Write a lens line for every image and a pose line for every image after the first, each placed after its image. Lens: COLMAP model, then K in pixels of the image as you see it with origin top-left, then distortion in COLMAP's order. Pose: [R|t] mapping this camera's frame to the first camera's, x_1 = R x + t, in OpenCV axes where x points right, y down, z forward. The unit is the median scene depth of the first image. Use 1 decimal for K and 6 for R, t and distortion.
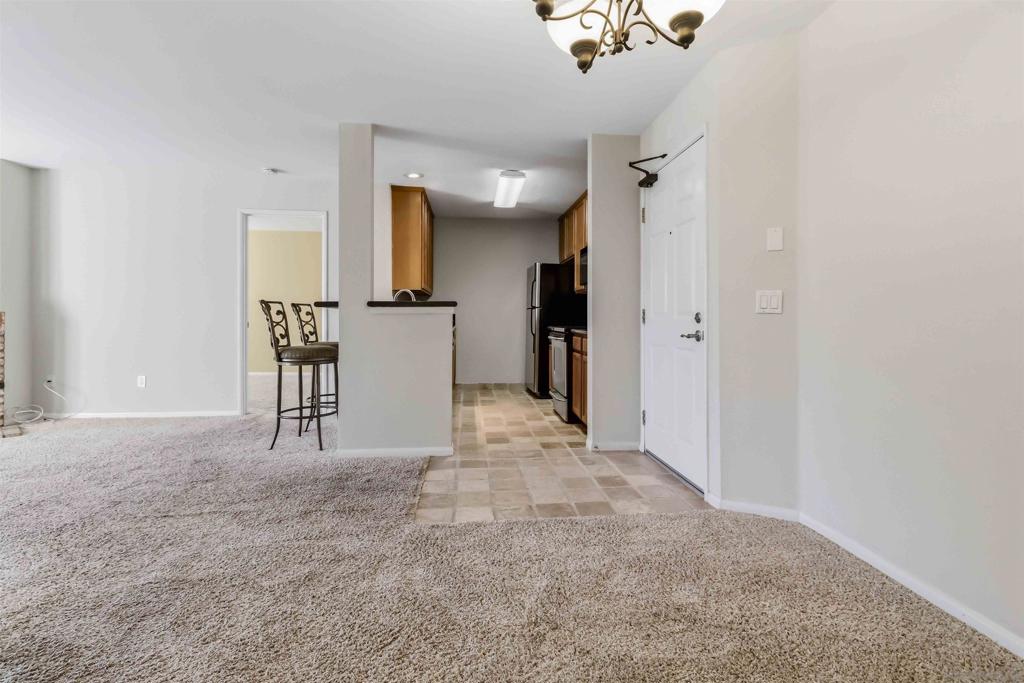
lens RADIAL K [[489.1, 0, 516.6], [0, 489.1, 319.9], [0, 0, 1]] dist [0.018499, -0.013390]
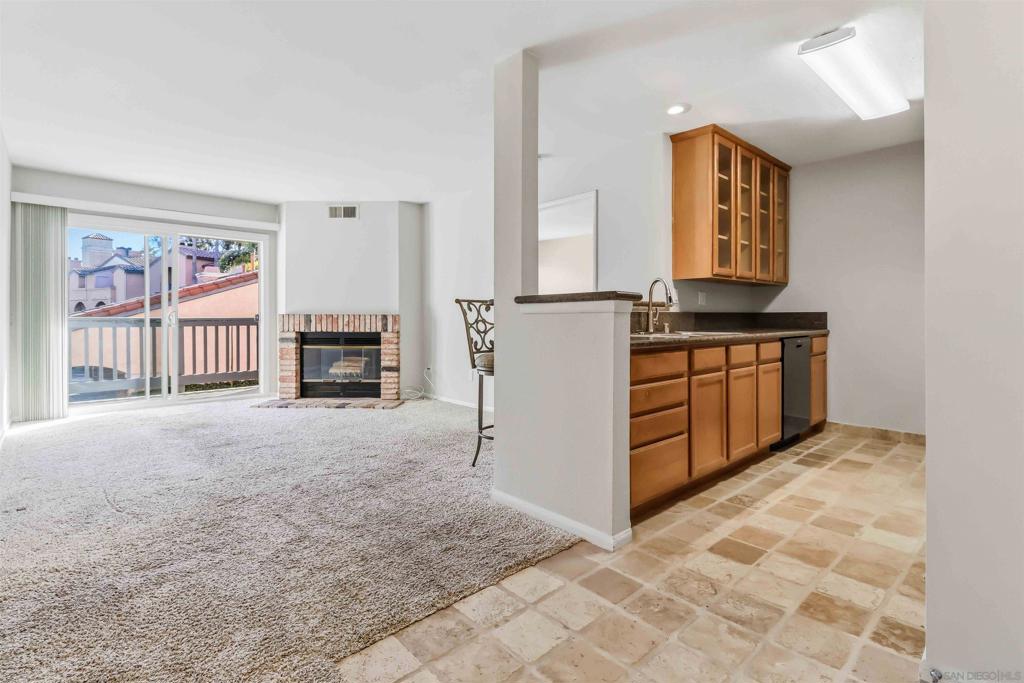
lens RADIAL K [[489.1, 0, 516.6], [0, 489.1, 319.9], [0, 0, 1]] dist [0.018499, -0.013390]
pose [[0.602700, 0.001433, -0.797966, 0.193664], [-0.001754, 0.999998, 0.000471, -0.001576], [0.797966, 0.001116, 0.602702, 0.393329]]
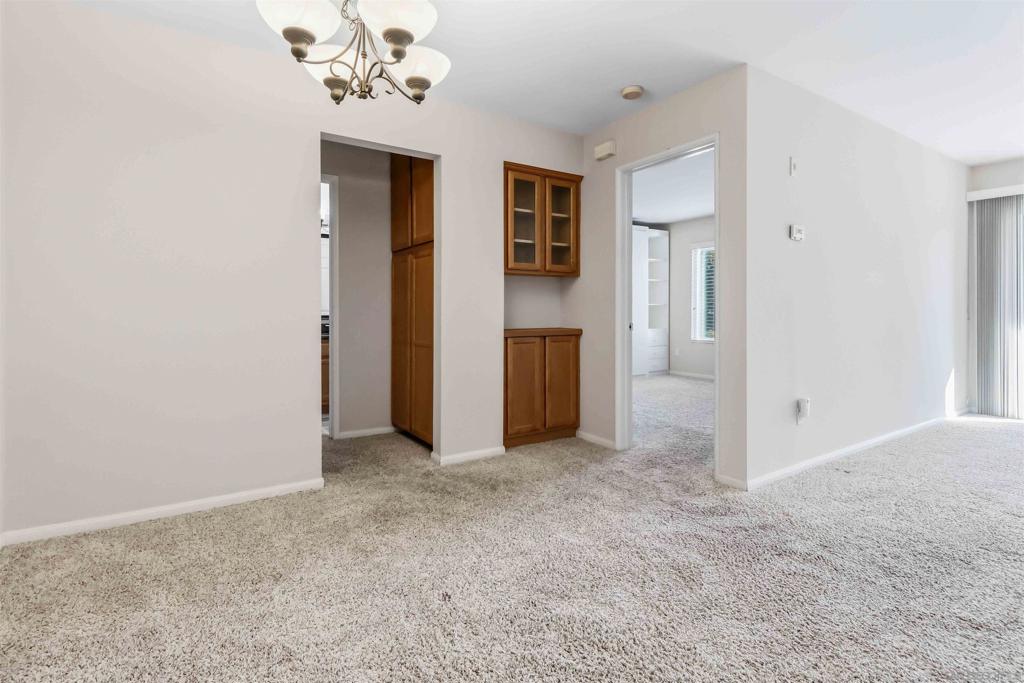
lens RADIAL K [[489.1, 0, 516.6], [0, 489.1, 319.9], [0, 0, 1]] dist [0.018499, -0.013390]
pose [[-0.877876, 0.003114, -0.478878, 0.128536], [-0.006870, 0.999794, 0.019097, -0.001801], [0.478839, 0.020055, -0.877674, 0.637328]]
